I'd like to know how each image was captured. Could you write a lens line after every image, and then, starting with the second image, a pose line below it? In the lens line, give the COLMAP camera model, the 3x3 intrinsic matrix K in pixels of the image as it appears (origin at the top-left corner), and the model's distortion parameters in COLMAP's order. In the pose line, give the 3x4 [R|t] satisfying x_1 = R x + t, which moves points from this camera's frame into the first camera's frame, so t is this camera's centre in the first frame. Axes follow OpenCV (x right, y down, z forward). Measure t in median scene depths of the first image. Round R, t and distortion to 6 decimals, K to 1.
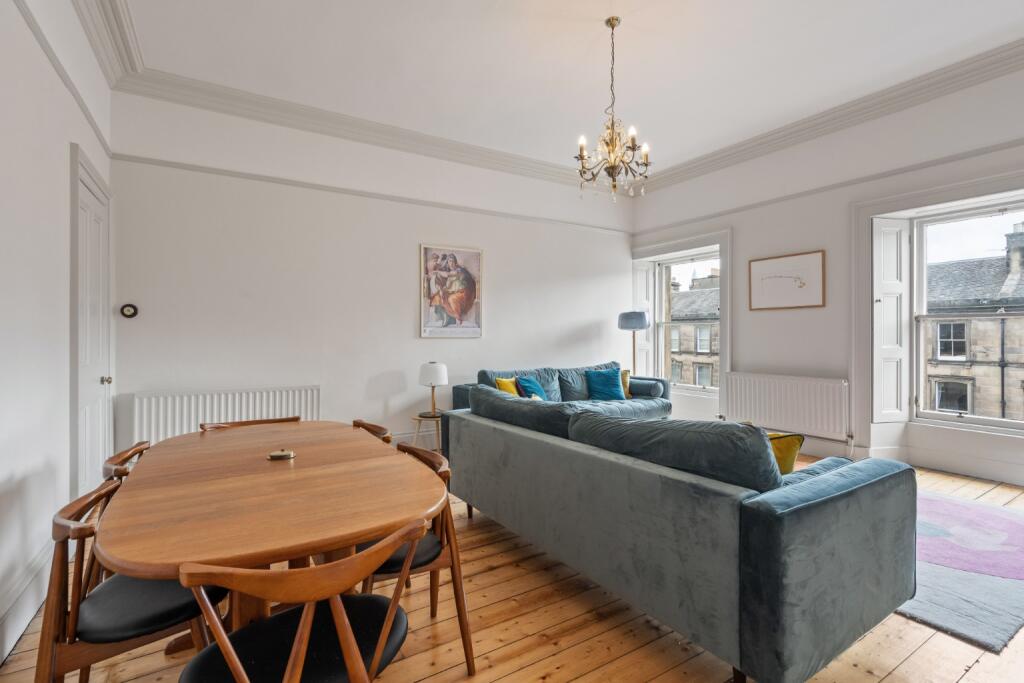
lens RADIAL K [[472.7, 0, 506.4], [0, 472.7, 330.6], [0, 0, 1]] dist [-0.002792, -0.000156]
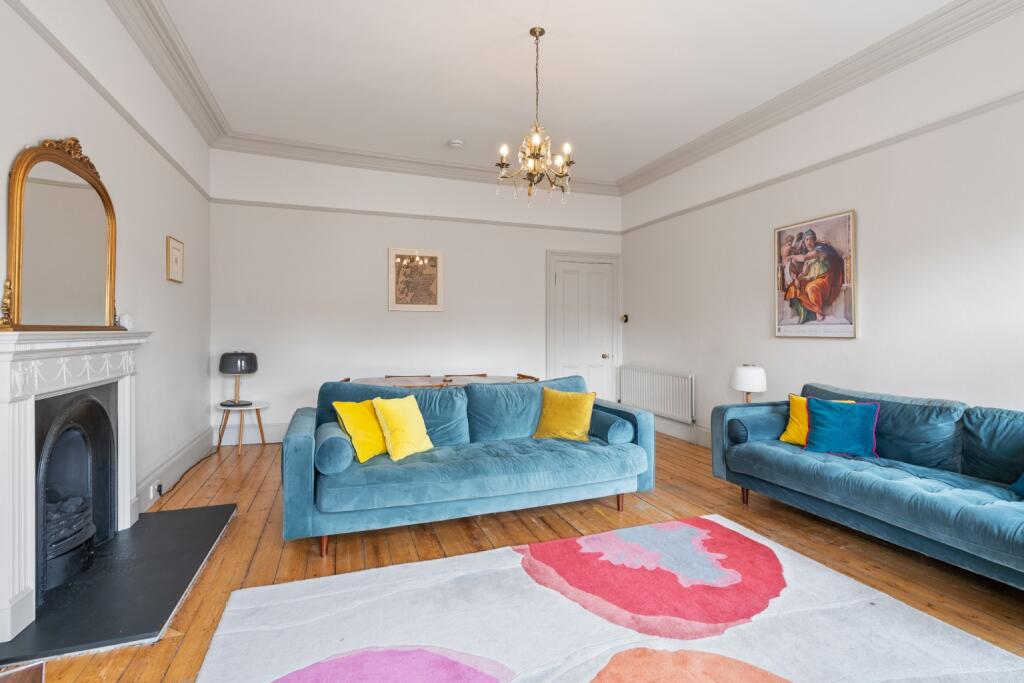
lens RADIAL K [[472.7, 0, 506.4], [0, 472.7, 330.6], [0, 0, 1]] dist [-0.002792, -0.000156]
pose [[-0.217311, 0.004594, -0.976092, 0.752475], [0.009067, 0.999955, 0.002688, -0.003798], [0.976060, -0.008266, -0.217342, 0.689163]]
